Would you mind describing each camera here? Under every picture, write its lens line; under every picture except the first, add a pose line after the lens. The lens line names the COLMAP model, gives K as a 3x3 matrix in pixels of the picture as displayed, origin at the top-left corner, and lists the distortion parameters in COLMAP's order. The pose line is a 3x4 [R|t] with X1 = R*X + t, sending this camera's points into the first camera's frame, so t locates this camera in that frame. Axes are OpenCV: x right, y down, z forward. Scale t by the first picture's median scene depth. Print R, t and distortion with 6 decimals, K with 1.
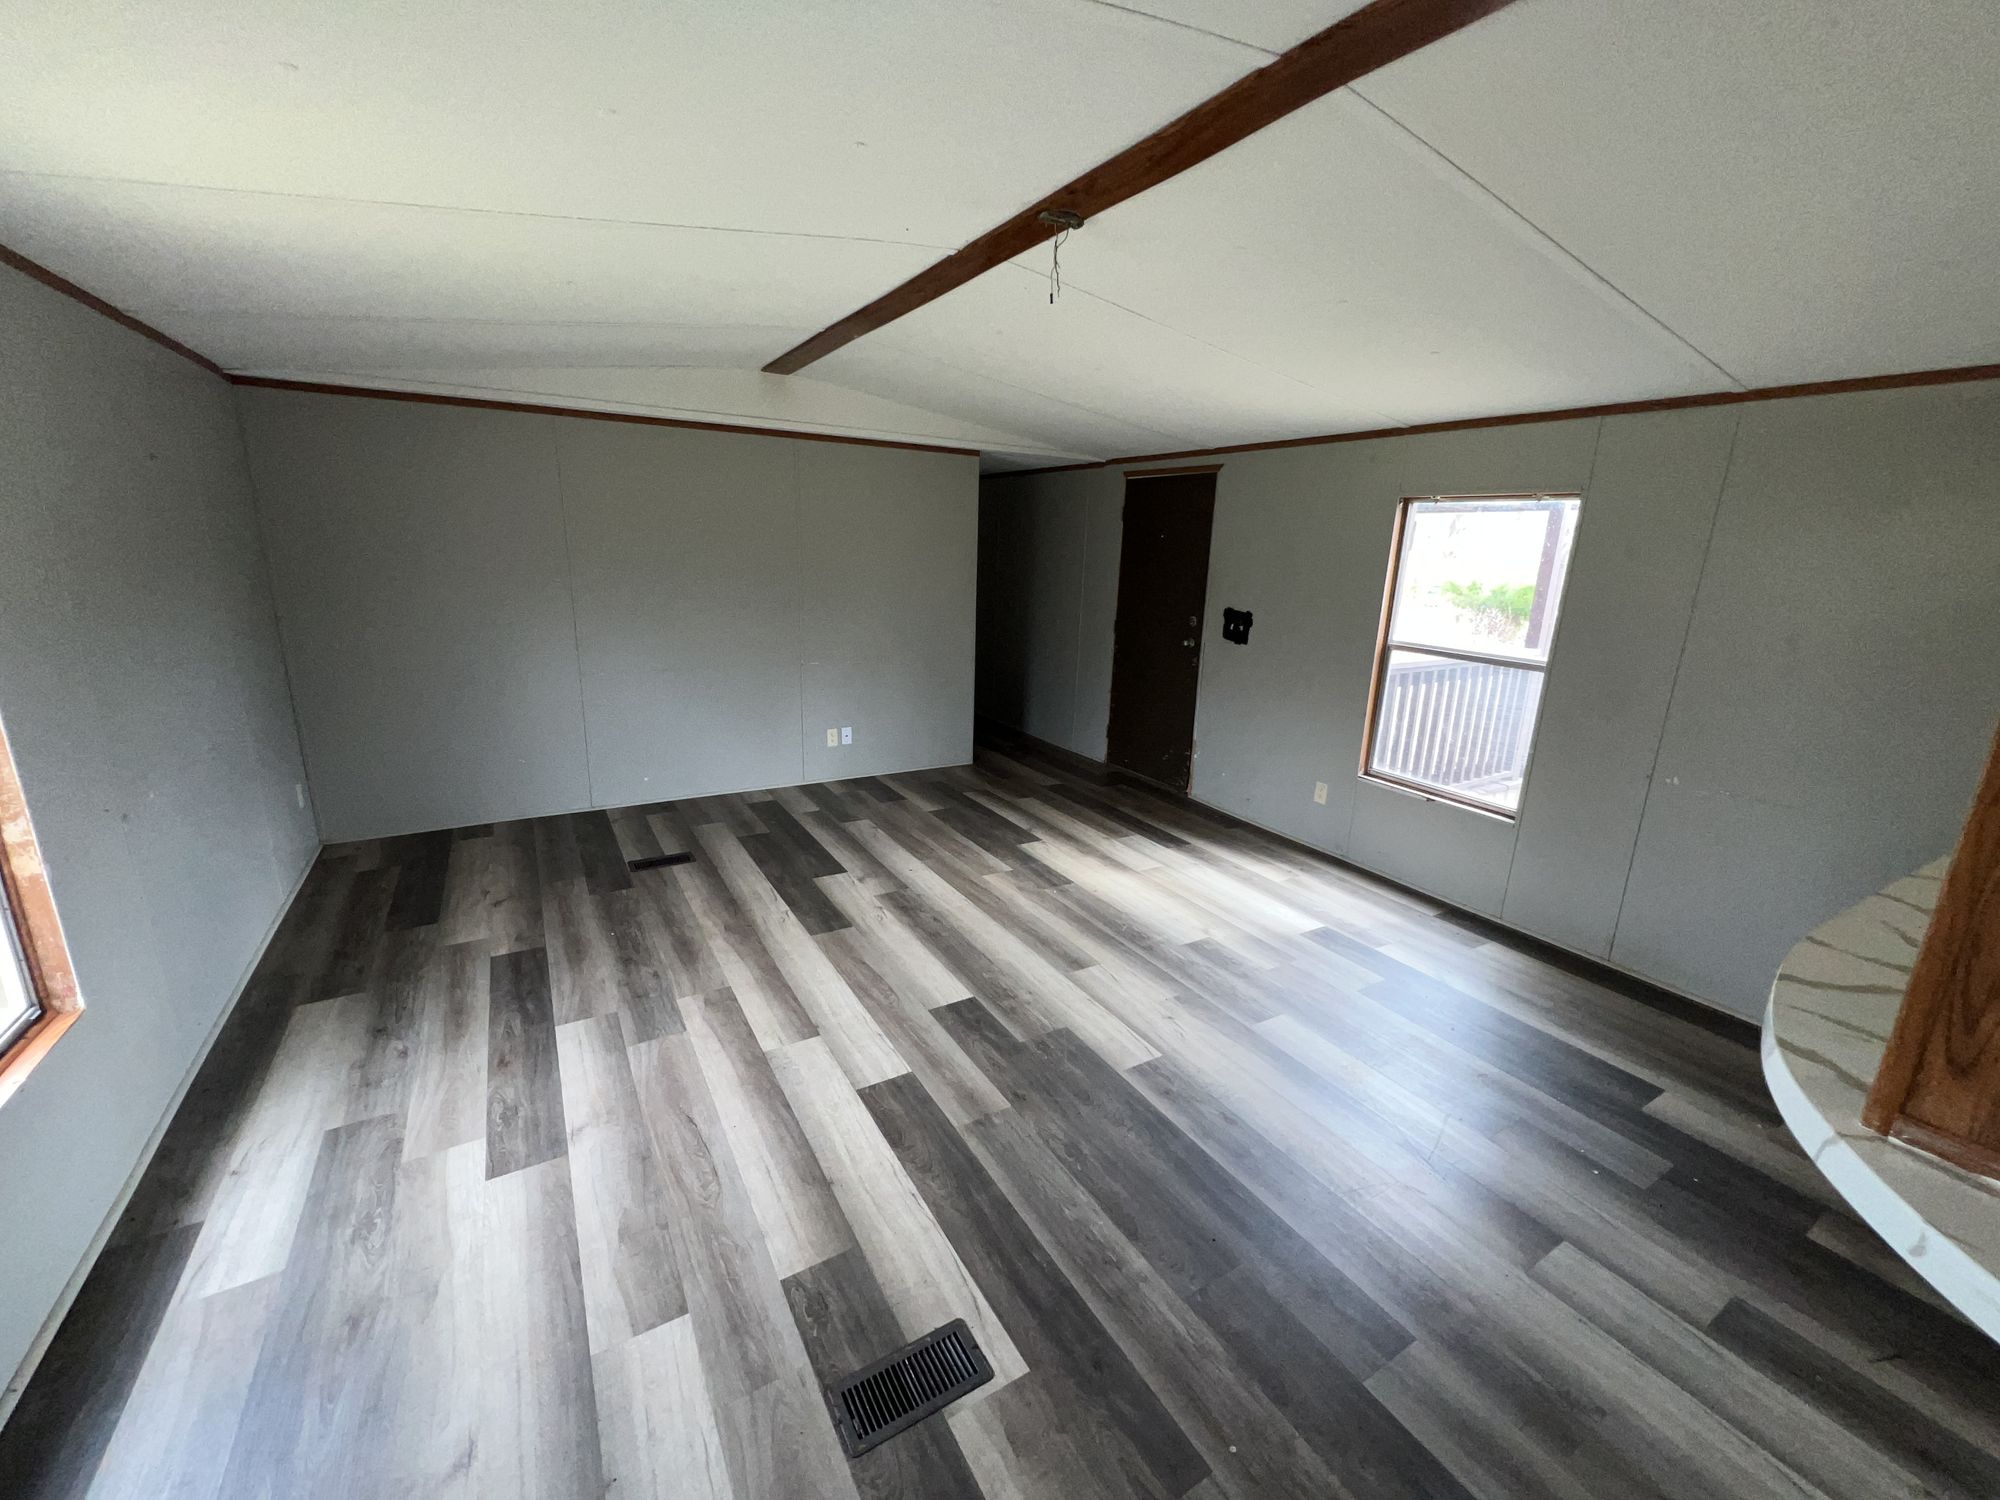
lens RADIAL K [[797.5, 0, 1000.0], [0, 797.5, 750.0], [0, 0, 1]] dist [0.000552, 0.000113]
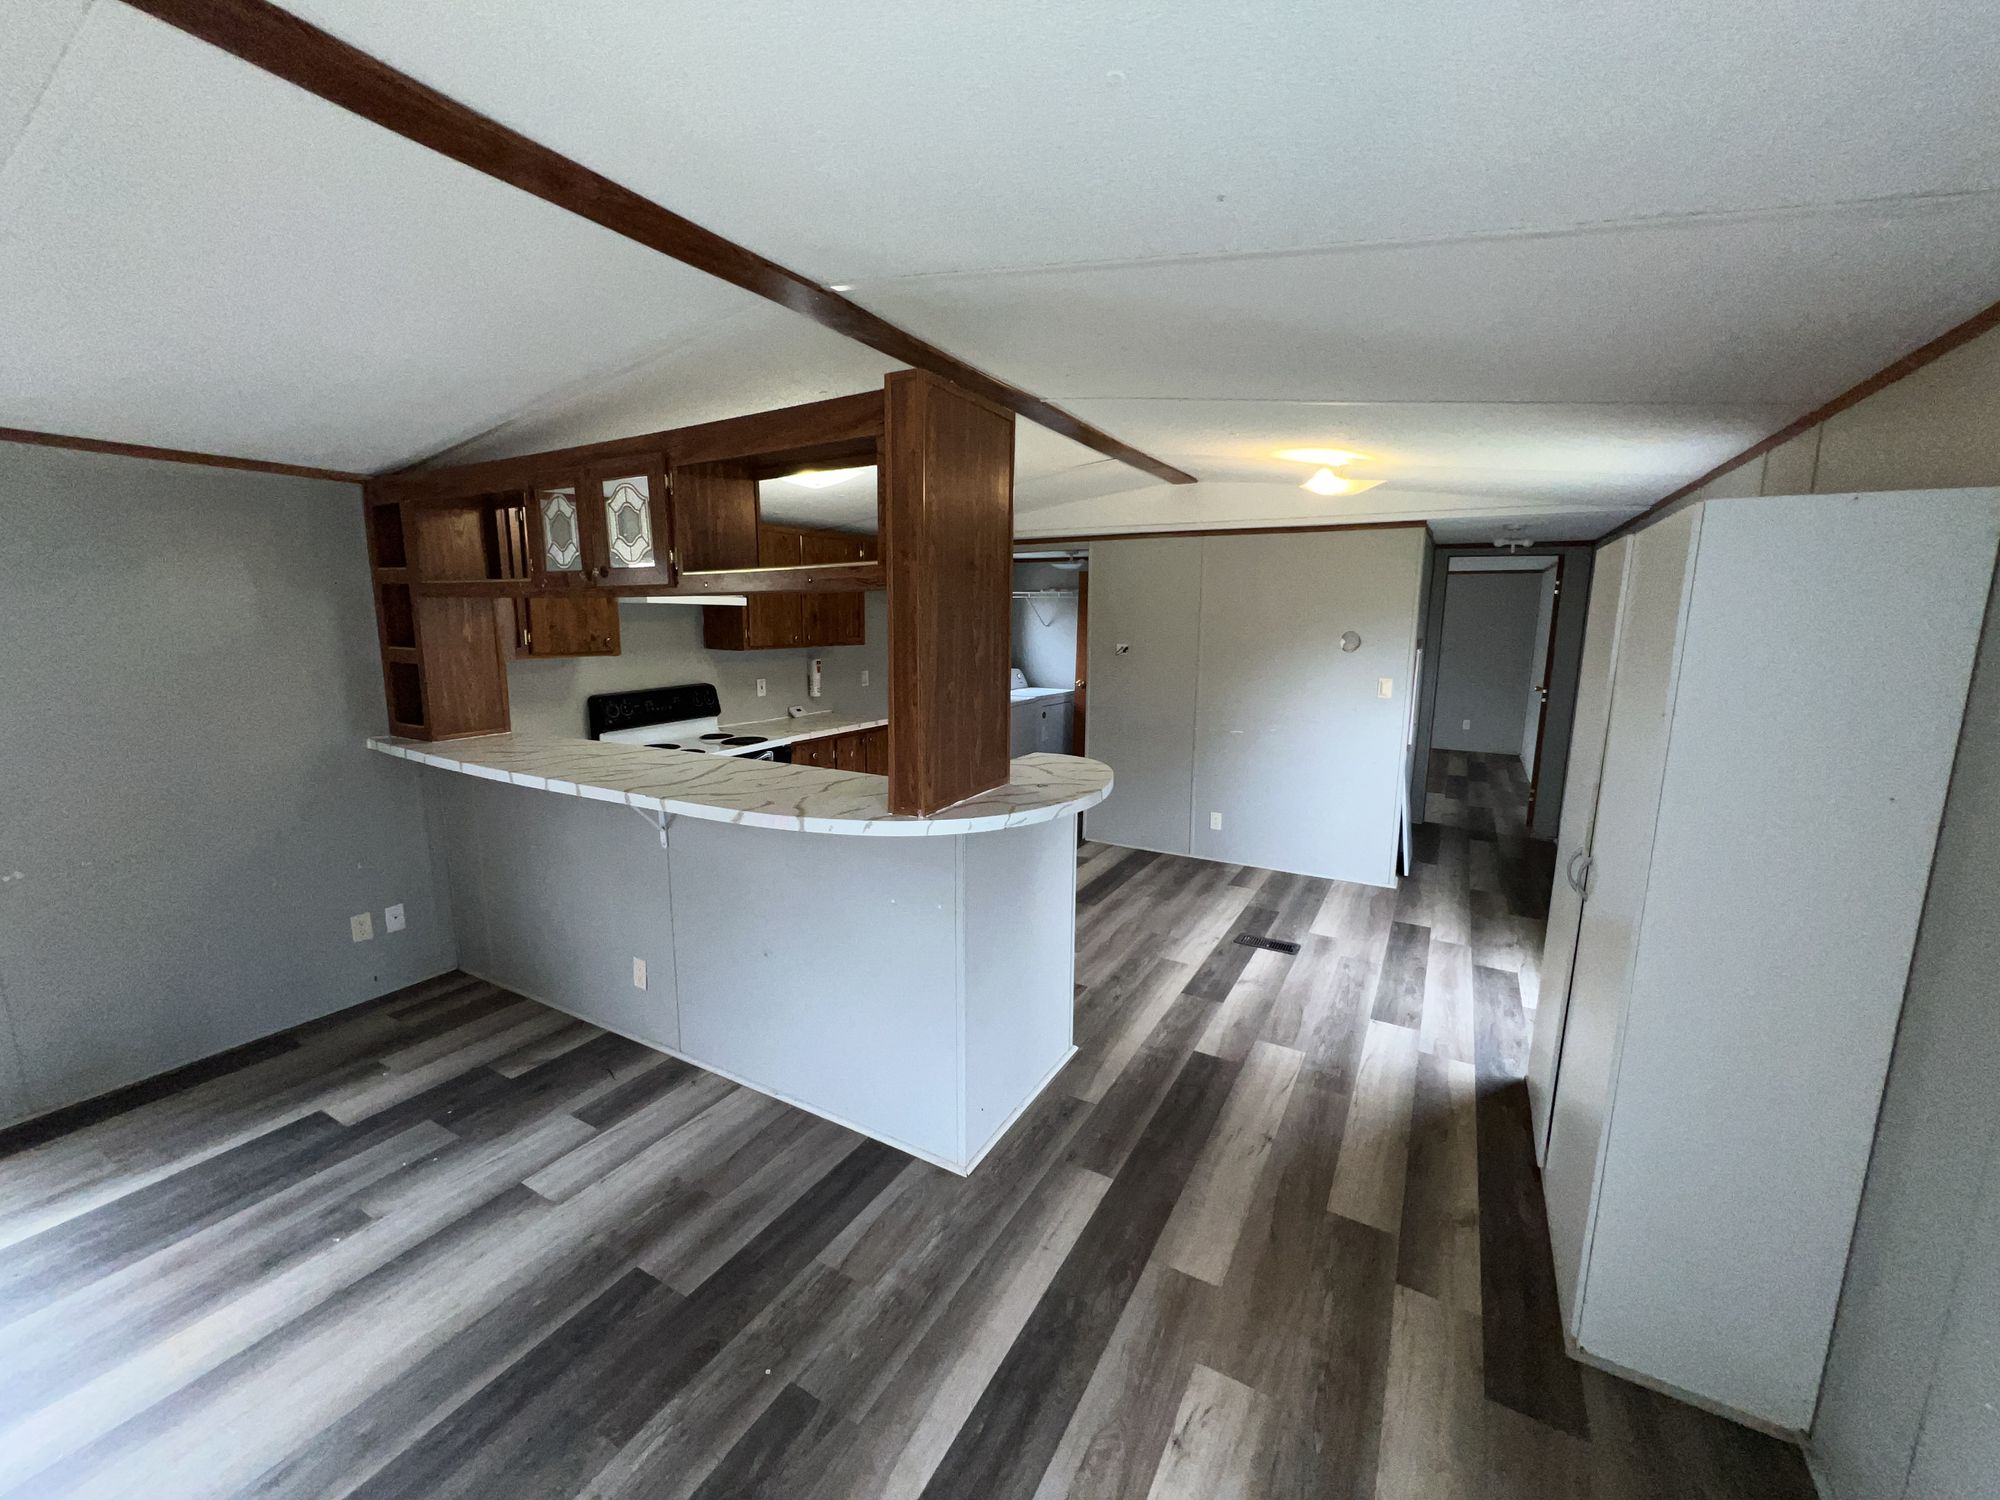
lens RADIAL K [[797.5, 0, 1000.0], [0, 797.5, 750.0], [0, 0, 1]] dist [0.000552, 0.000113]
pose [[-0.488307, -0.188227, 0.852131, -0.418175], [0.197050, 0.927461, 0.317785, -0.175466], [-0.850134, 0.323089, -0.415795, 0.518997]]
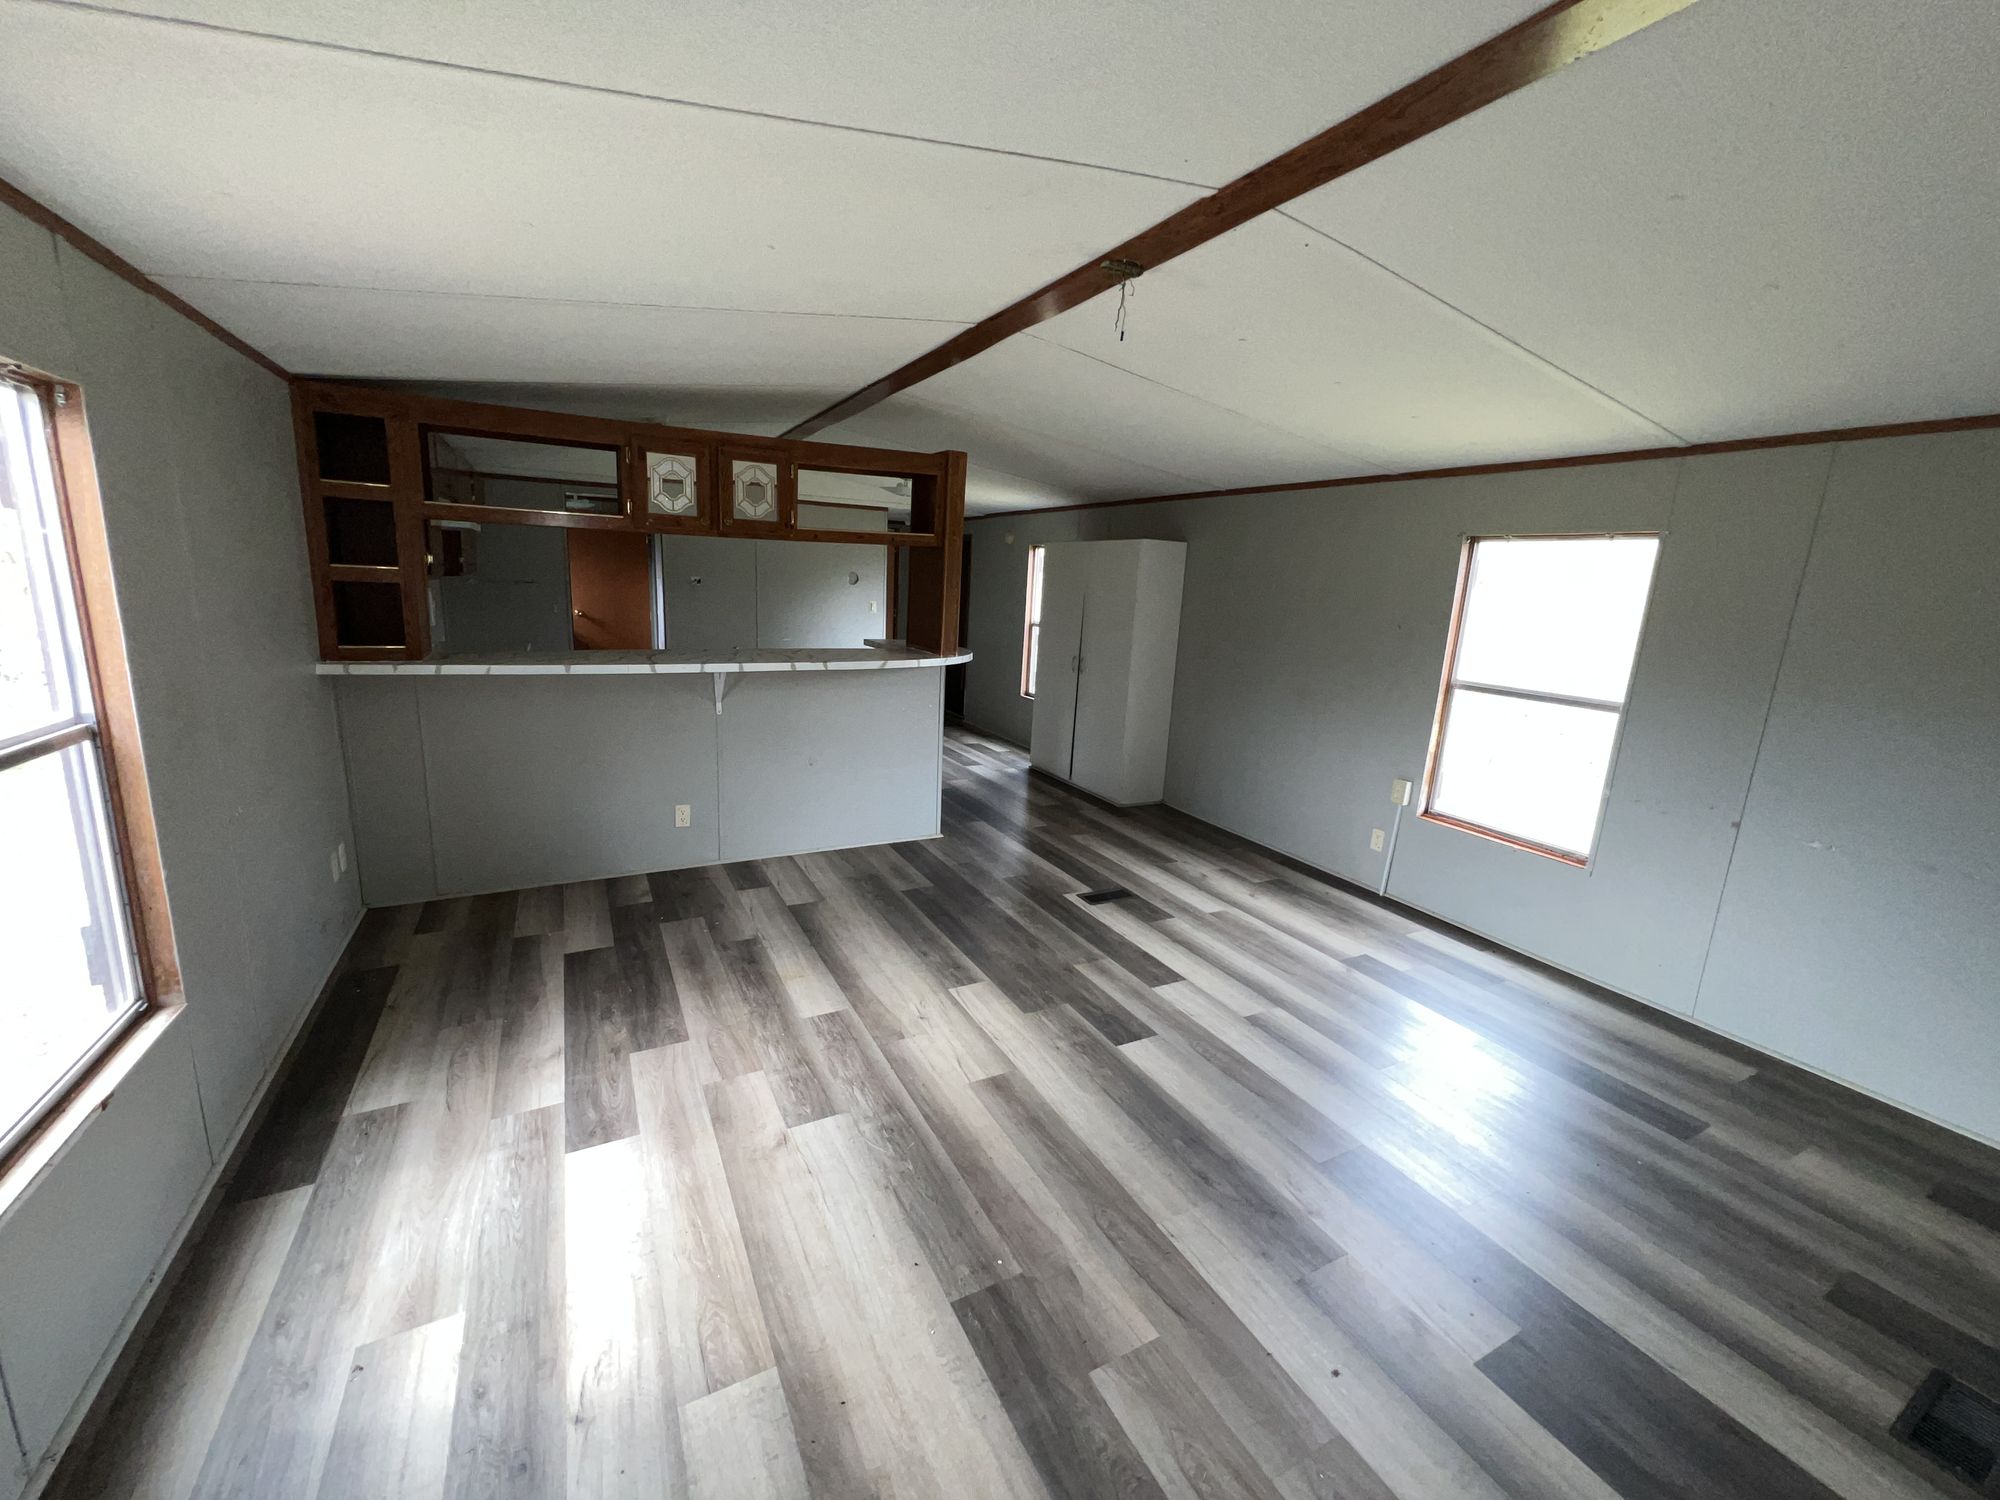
lens RADIAL K [[797.5, 0, 1000.0], [0, 797.5, 750.0], [0, 0, 1]] dist [0.000552, 0.000113]
pose [[-0.995080, -0.093550, 0.032618, 0.123114], [-0.068777, 0.889250, 0.452221, -0.489902], [-0.071311, 0.447753, -0.891309, 1.934797]]
